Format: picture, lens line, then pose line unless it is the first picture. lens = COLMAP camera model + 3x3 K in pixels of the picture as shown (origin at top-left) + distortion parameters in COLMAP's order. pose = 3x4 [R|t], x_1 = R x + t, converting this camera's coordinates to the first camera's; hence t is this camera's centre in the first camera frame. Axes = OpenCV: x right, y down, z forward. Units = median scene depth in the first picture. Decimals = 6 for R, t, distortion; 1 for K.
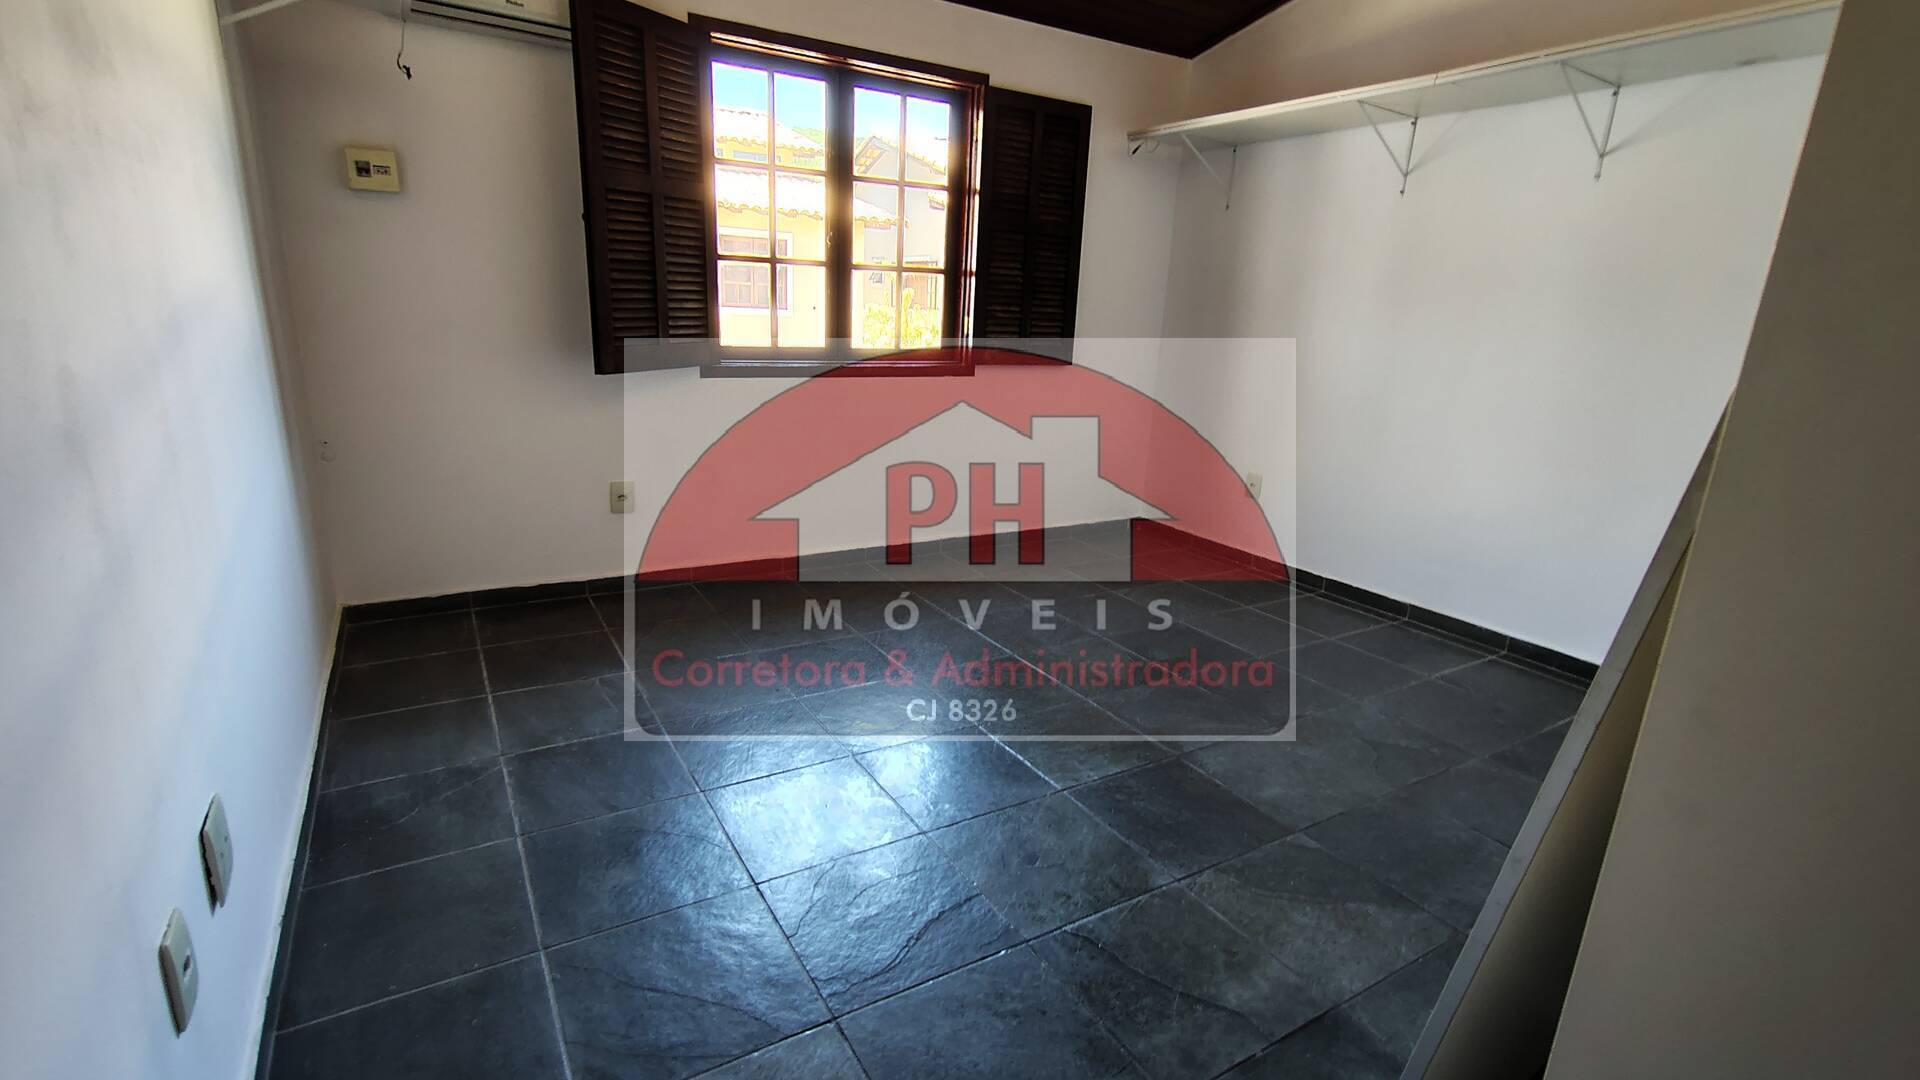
lens RADIAL K [[878.7, 0, 960.0], [0, 878.7, 540.0], [0, 0, 1]] dist [-0.003996, -0.000753]
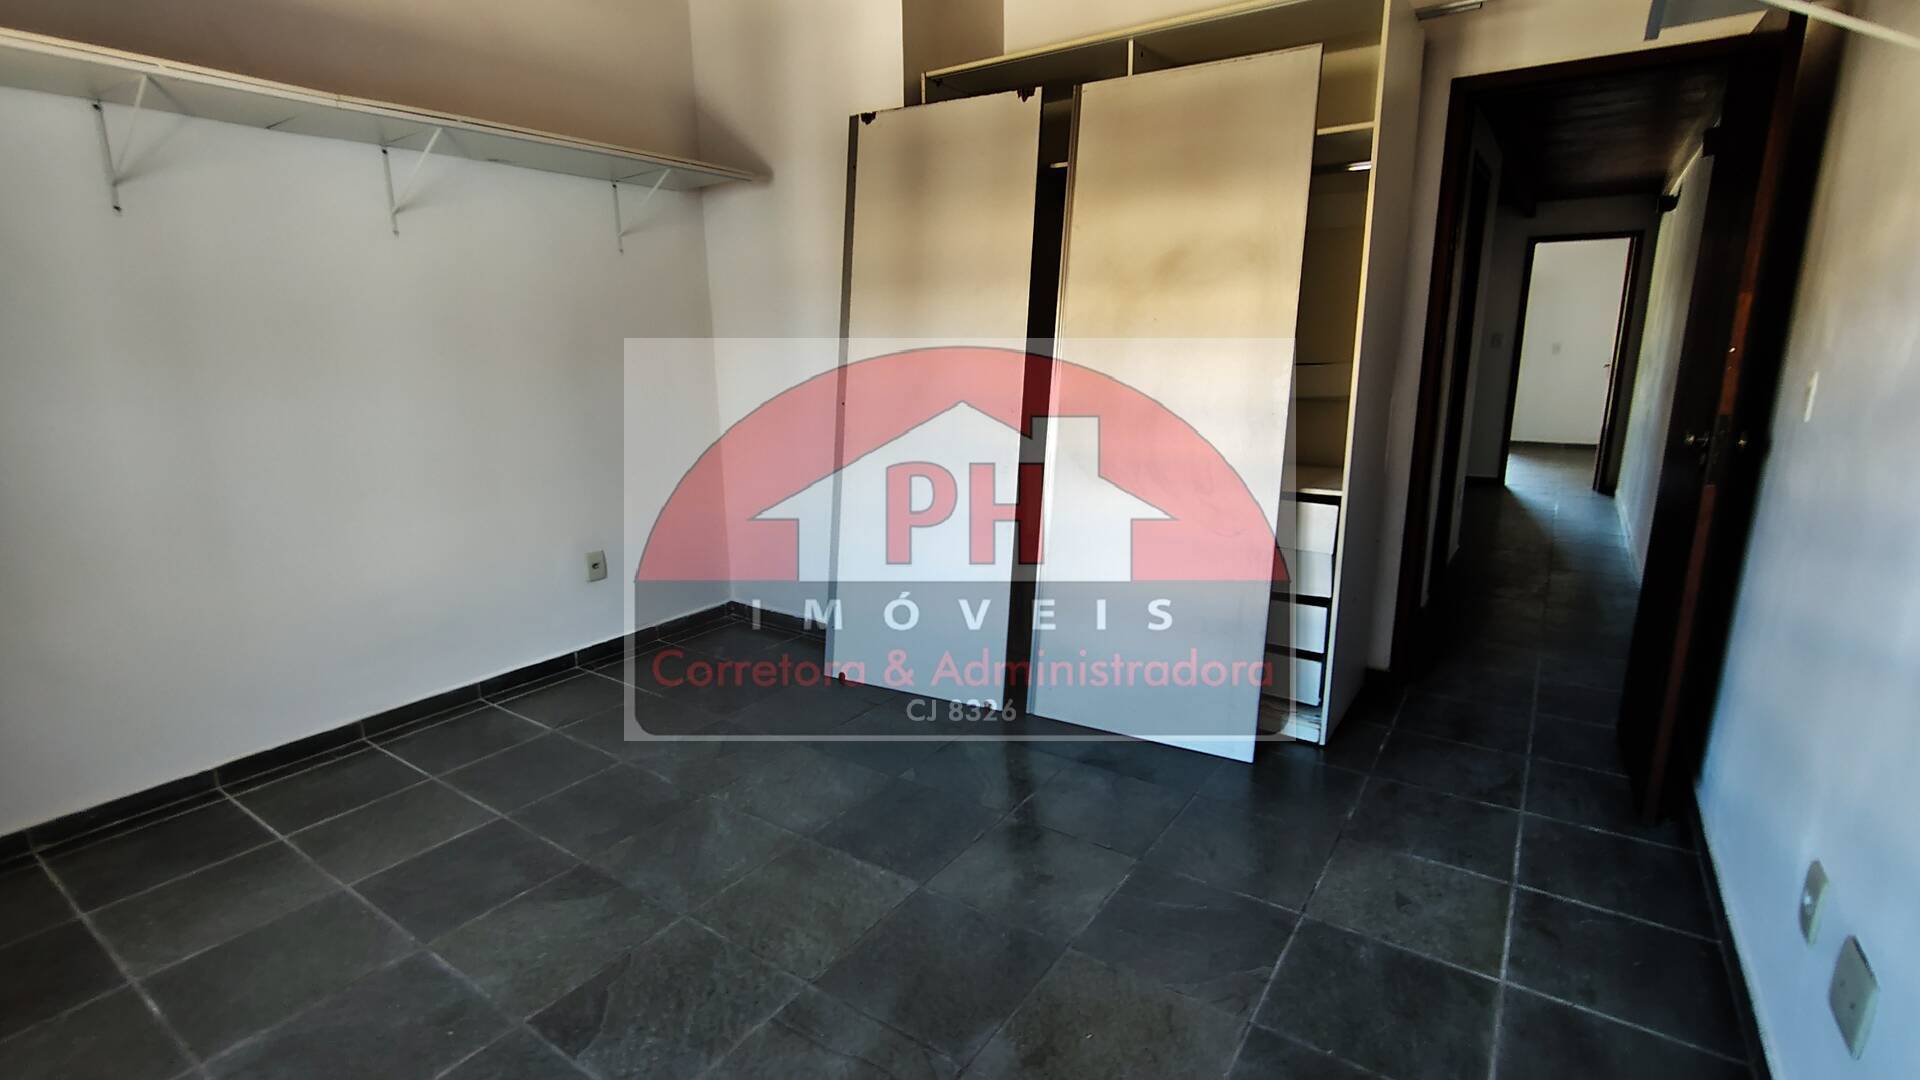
lens RADIAL K [[878.7, 0, 960.0], [0, 878.7, 540.0], [0, 0, 1]] dist [-0.003996, -0.000753]
pose [[-0.420647, -0.247771, 0.872735, -0.455935], [0.221455, 0.904840, 0.363624, -0.286773], [-0.879780, 0.346229, -0.325748, 0.788776]]
